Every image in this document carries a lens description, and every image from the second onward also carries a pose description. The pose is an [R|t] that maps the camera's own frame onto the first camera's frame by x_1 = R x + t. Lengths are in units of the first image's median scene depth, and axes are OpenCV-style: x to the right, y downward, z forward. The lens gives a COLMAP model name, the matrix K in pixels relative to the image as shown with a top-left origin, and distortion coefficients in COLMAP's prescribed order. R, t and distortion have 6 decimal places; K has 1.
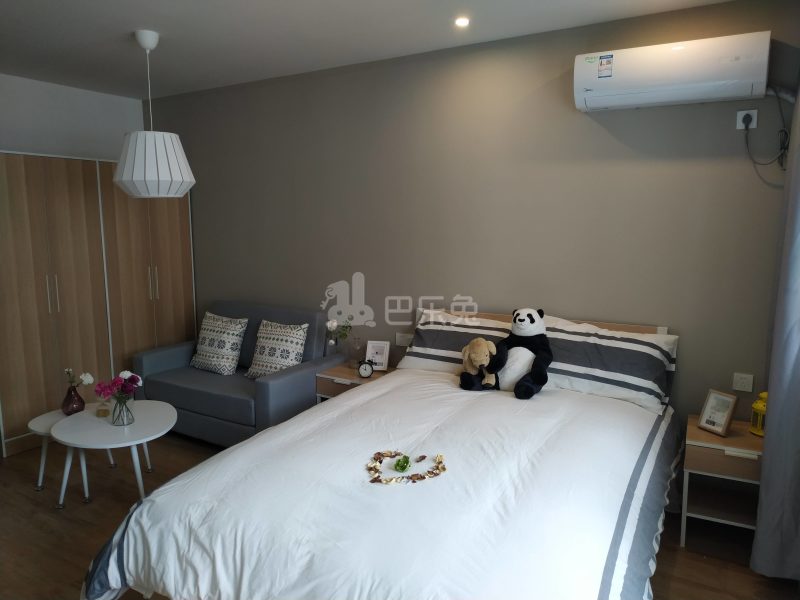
lens RADIAL K [[571.9, 0, 400.0], [0, 571.9, 300.0], [0, 0, 1]] dist [0.046625, -0.038349]
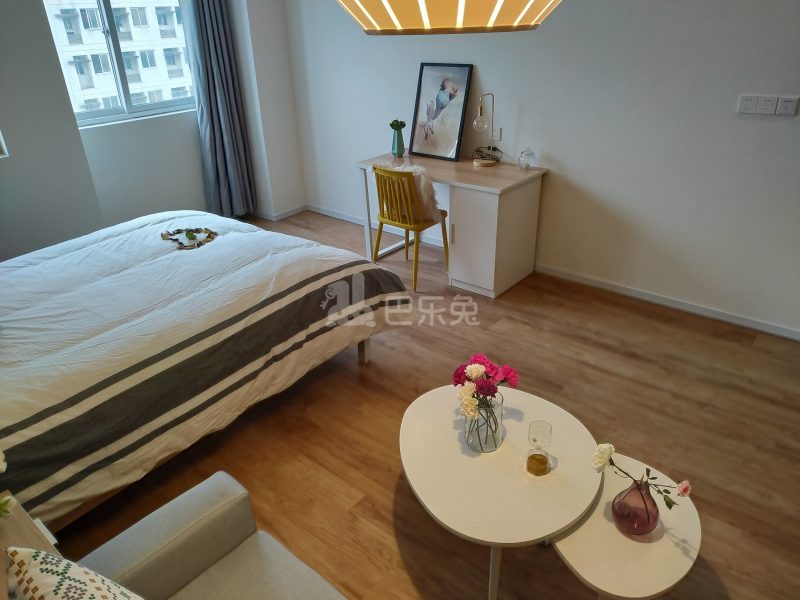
lens RADIAL K [[571.9, 0, 400.0], [0, 571.9, 300.0], [0, 0, 1]] dist [0.046625, -0.038349]
pose [[-0.990809, -0.044121, 0.127873, -0.363174], [0.038699, 0.813349, 0.580487, -0.211806], [-0.129617, 0.580100, -0.804166, 1.105615]]
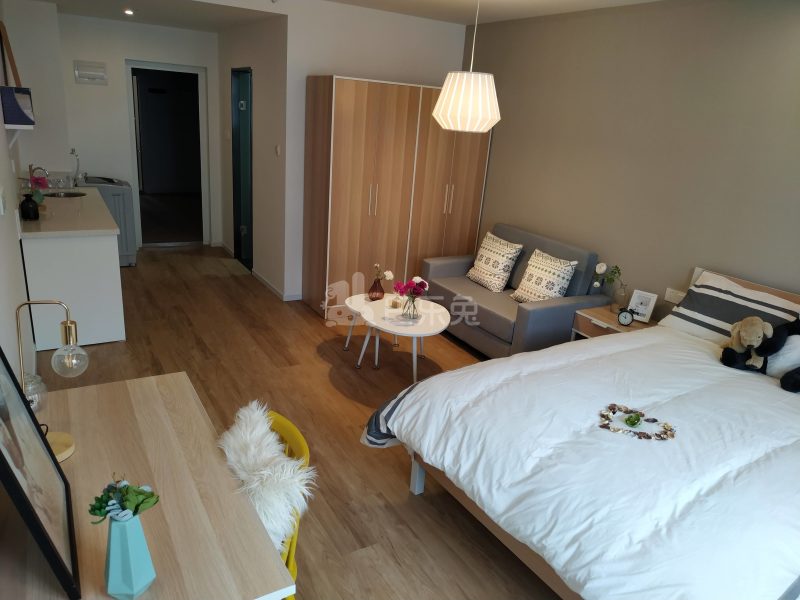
lens RADIAL K [[571.9, 0, 400.0], [0, 571.9, 300.0], [0, 0, 1]] dist [0.046625, -0.038349]
pose [[0.880202, 0.204219, -0.428415, 0.018736], [-0.136180, 0.973406, 0.184219, -0.042888], [0.454643, -0.103808, 0.884604, -0.086230]]
